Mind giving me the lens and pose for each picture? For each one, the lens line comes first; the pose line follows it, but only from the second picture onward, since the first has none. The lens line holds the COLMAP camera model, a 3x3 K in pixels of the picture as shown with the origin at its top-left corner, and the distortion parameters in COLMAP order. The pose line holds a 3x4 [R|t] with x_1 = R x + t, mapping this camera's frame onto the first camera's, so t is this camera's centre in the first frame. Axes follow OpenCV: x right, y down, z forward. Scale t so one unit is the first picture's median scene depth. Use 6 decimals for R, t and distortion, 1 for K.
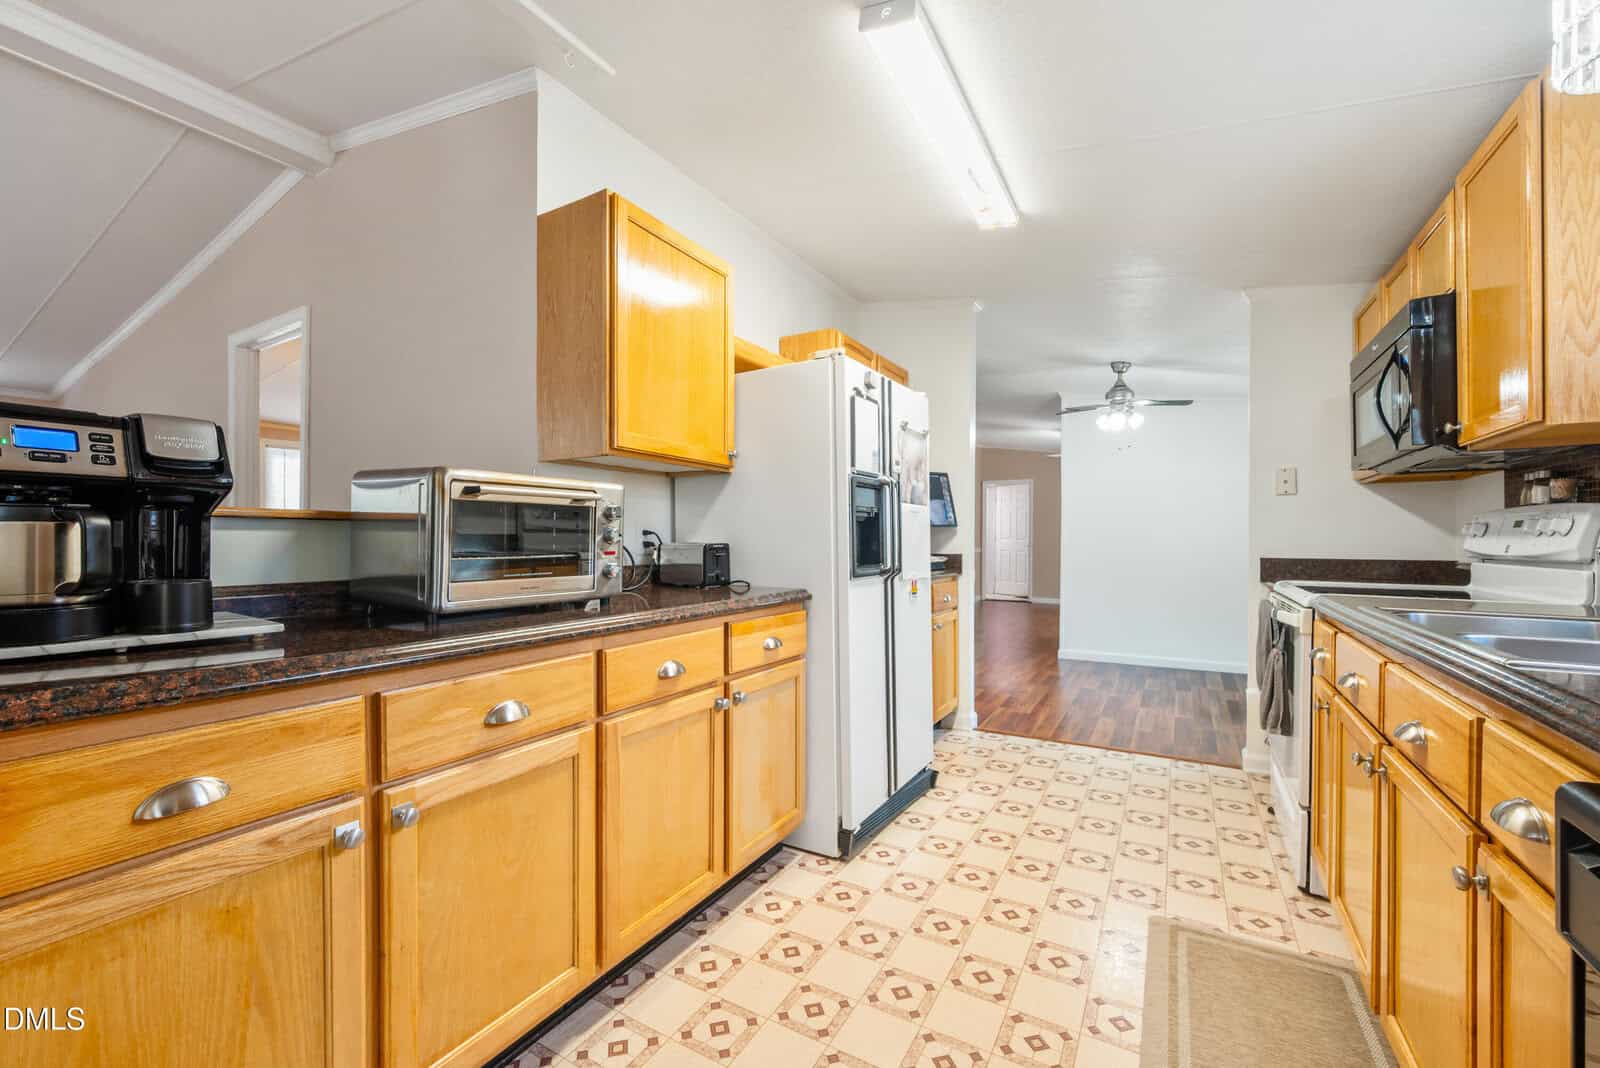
lens RADIAL K [[653.6, 0, 793.9], [0, 653.6, 540.1], [0, 0, 1]] dist [-0.002683, -0.000275]
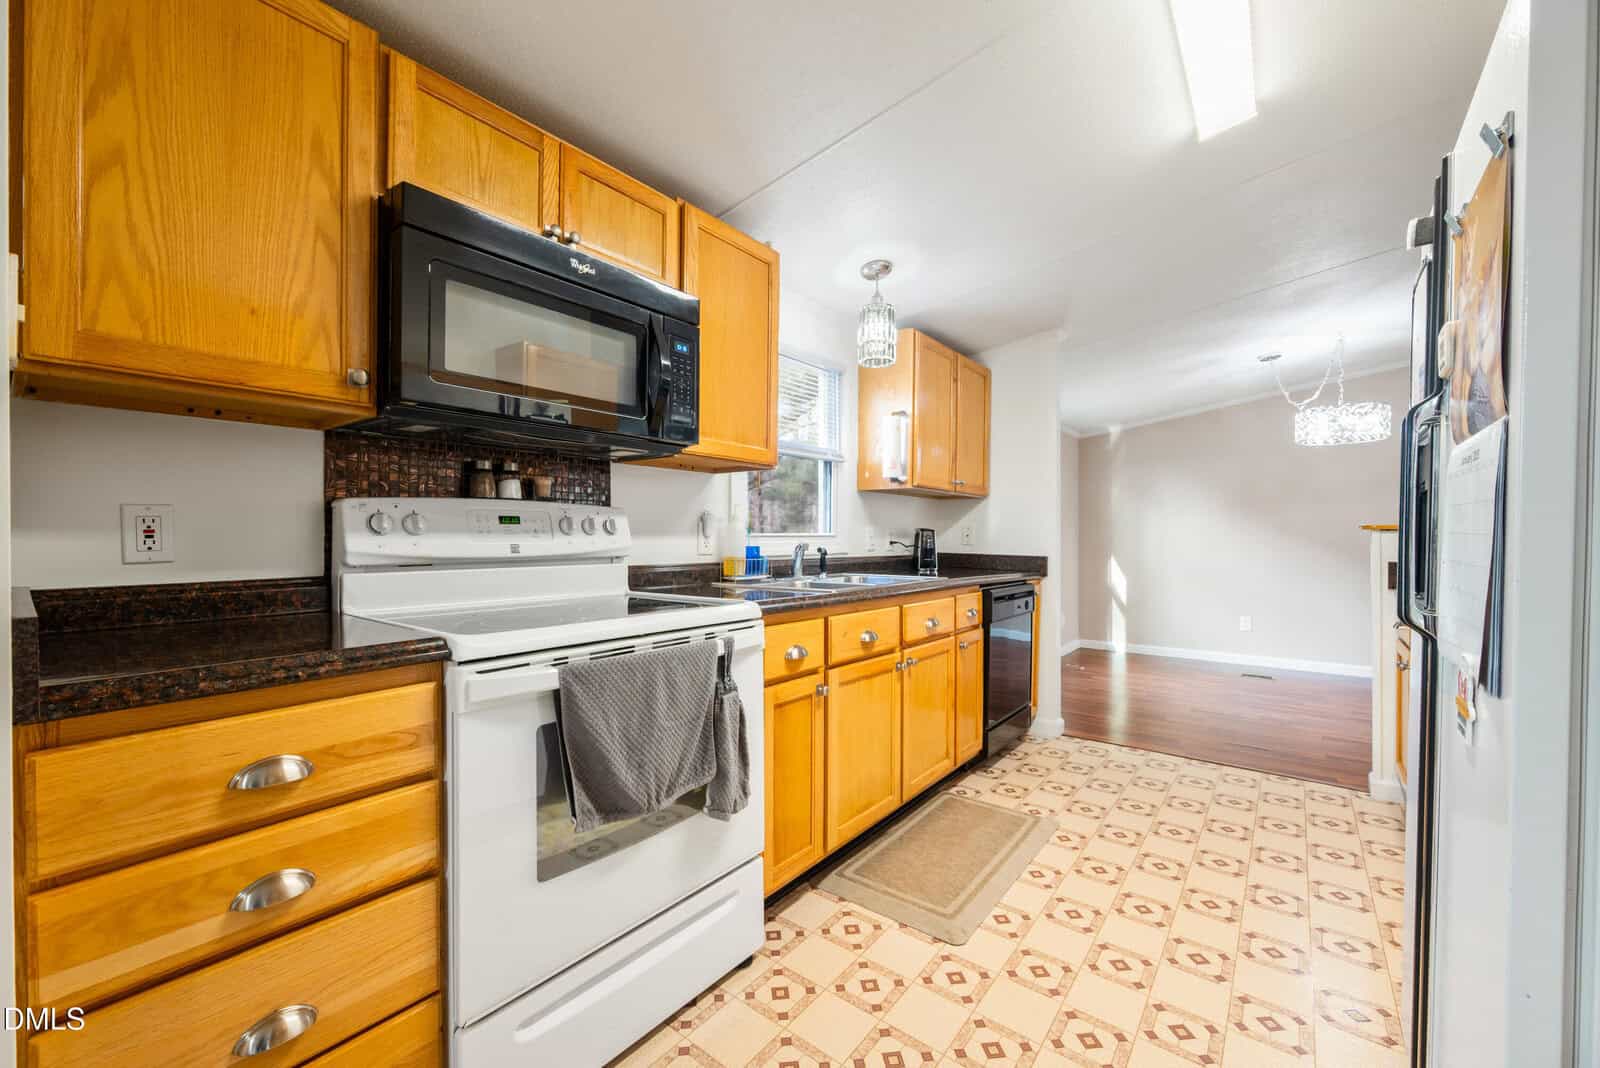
lens RADIAL K [[637.2, 0, 796.1], [0, 637.2, 546.2], [0, 0, 1]] dist [0.000276, 0.000082]
pose [[-0.991456, -0.003260, 0.130400, 0.537593], [-0.001517, 0.999908, 0.013470, -0.001224], [-0.130431, 0.013157, -0.991370, 1.556269]]
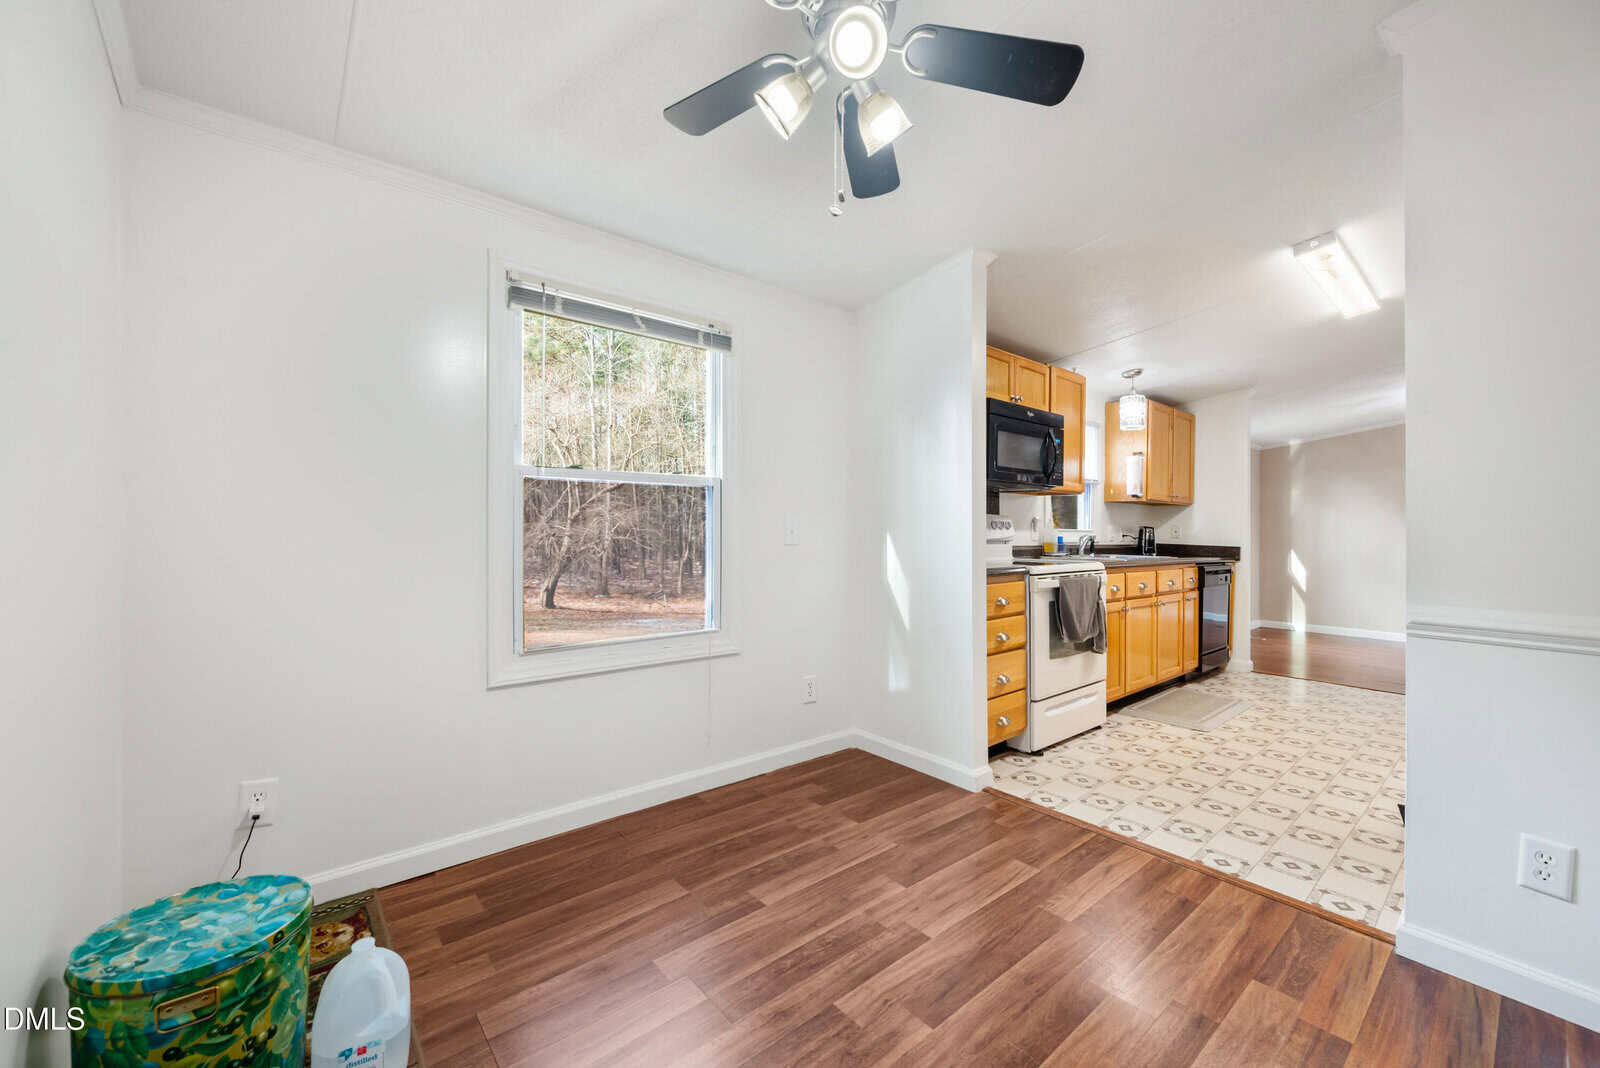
lens RADIAL K [[631.6, 0, 804.3], [0, 631.6, 525.1], [0, 0, 1]] dist [-0.002203, 0.000073]
pose [[-0.945842, -0.009714, 0.324481, 0.864031], [-0.012344, 0.999906, -0.006047, 0.000093], [-0.324391, -0.009725, -0.945873, 2.531465]]
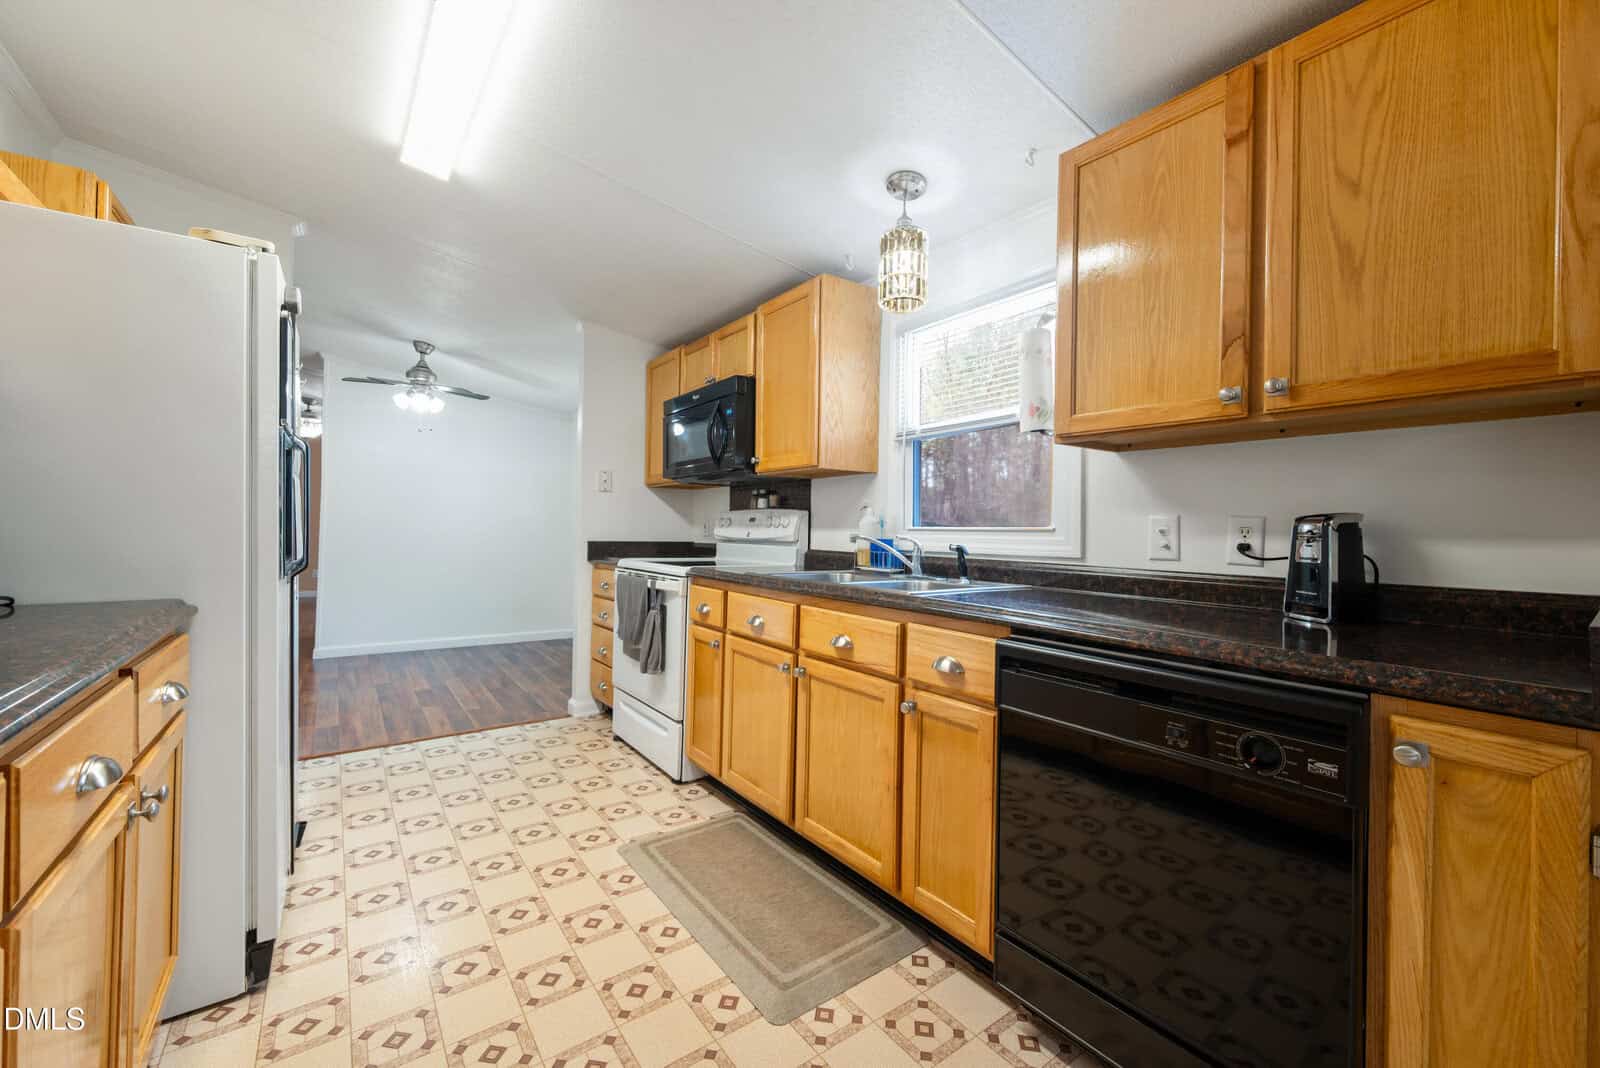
lens RADIAL K [[631.6, 0, 804.3], [0, 631.6, 525.1], [0, 0, 1]] dist [-0.002203, 0.000073]
pose [[0.383637, 0.012234, 0.923403, -0.305682], [-0.014803, 0.999865, -0.007097, -0.000819], [-0.923365, -0.010947, 0.383766, 0.212263]]
